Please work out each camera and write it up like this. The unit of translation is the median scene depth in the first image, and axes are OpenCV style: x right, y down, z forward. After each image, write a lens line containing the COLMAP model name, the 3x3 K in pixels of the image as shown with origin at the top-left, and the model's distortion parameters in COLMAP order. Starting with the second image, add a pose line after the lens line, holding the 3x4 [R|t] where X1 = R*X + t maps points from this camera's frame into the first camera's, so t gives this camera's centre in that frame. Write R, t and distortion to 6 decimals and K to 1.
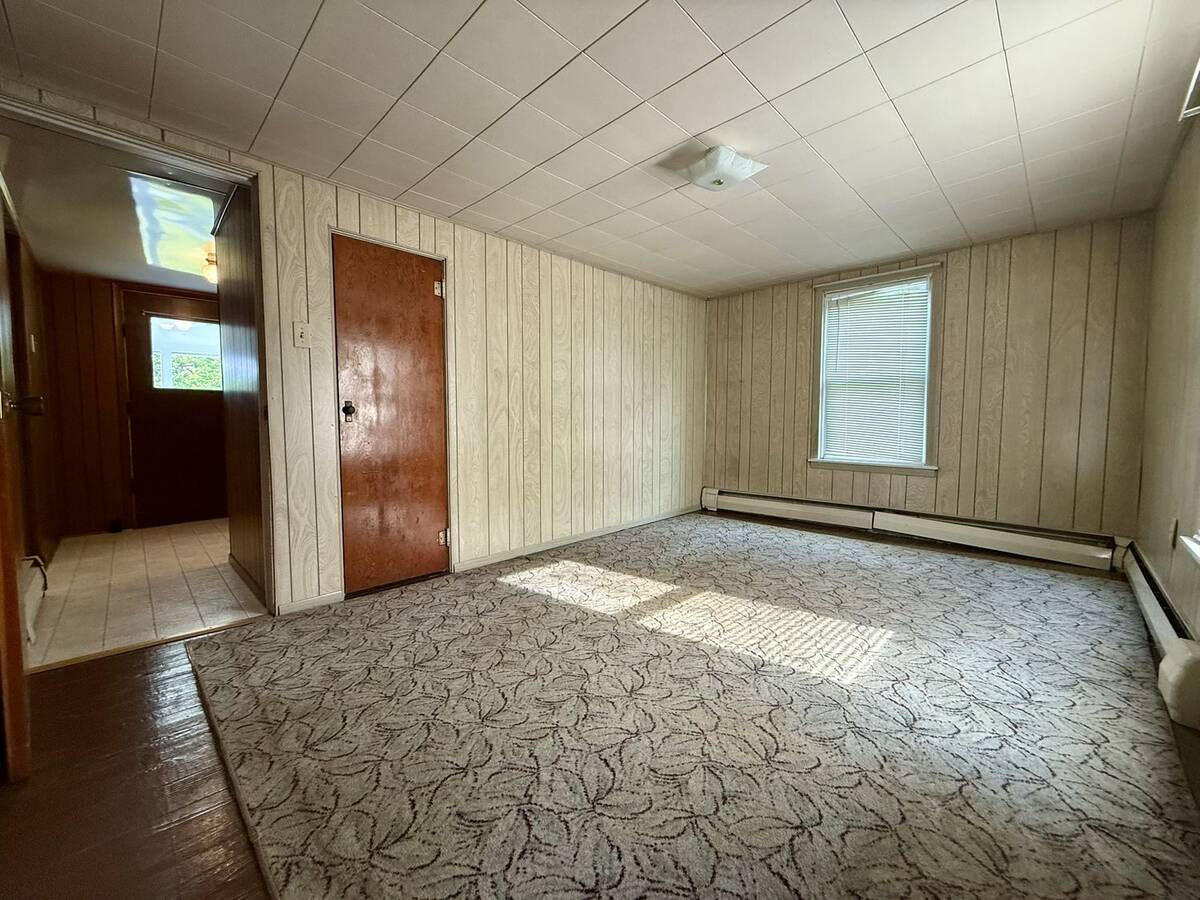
lens RADIAL K [[476.2, 0, 594.9], [0, 476.2, 449.4], [0, 0, 1]] dist [-0.000003, 0.000212]
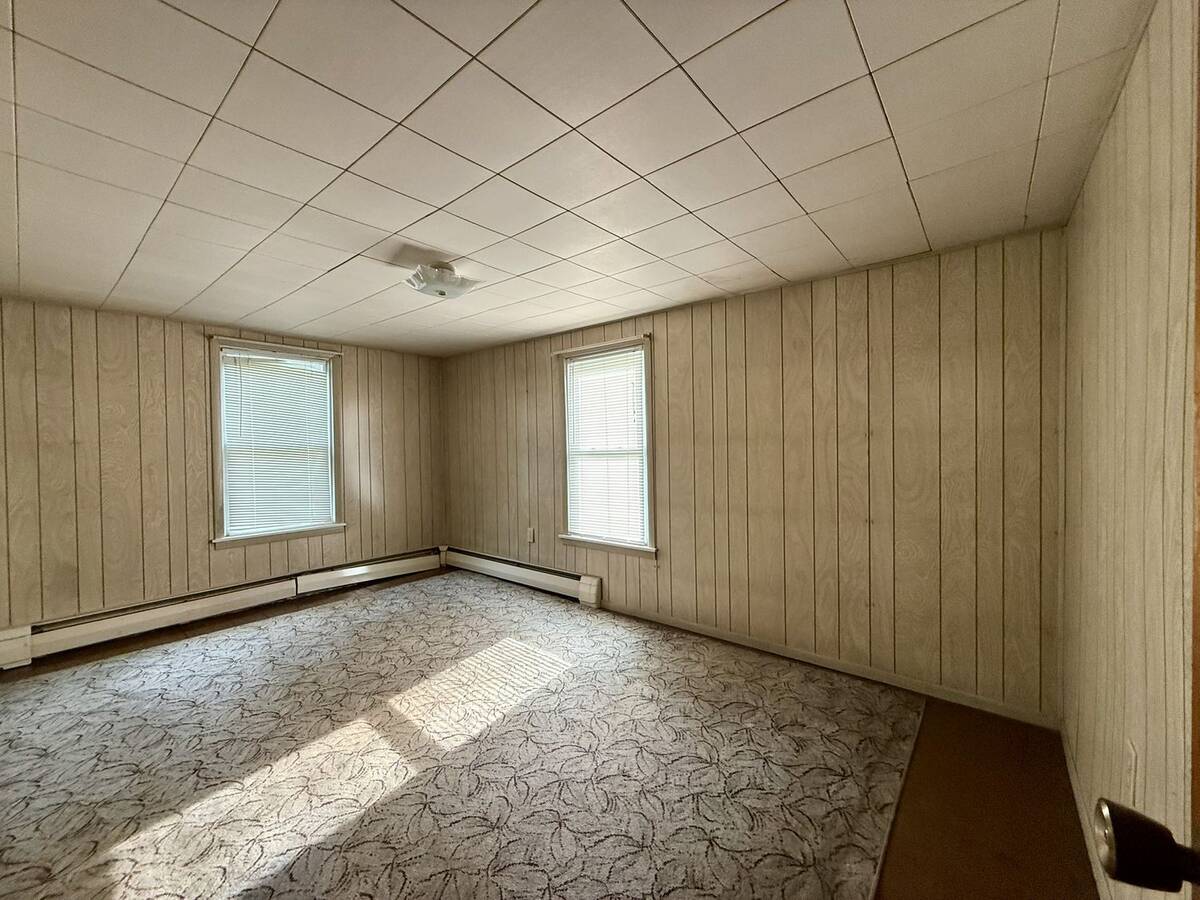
lens RADIAL K [[476.2, 0, 594.9], [0, 476.2, 449.4], [0, 0, 1]] dist [-0.000003, 0.000212]
pose [[-0.082643, -0.015607, 0.996457, -0.658250], [0.071914, 0.997177, 0.021582, -0.164314], [-0.993981, 0.073443, -0.081288, 0.604754]]
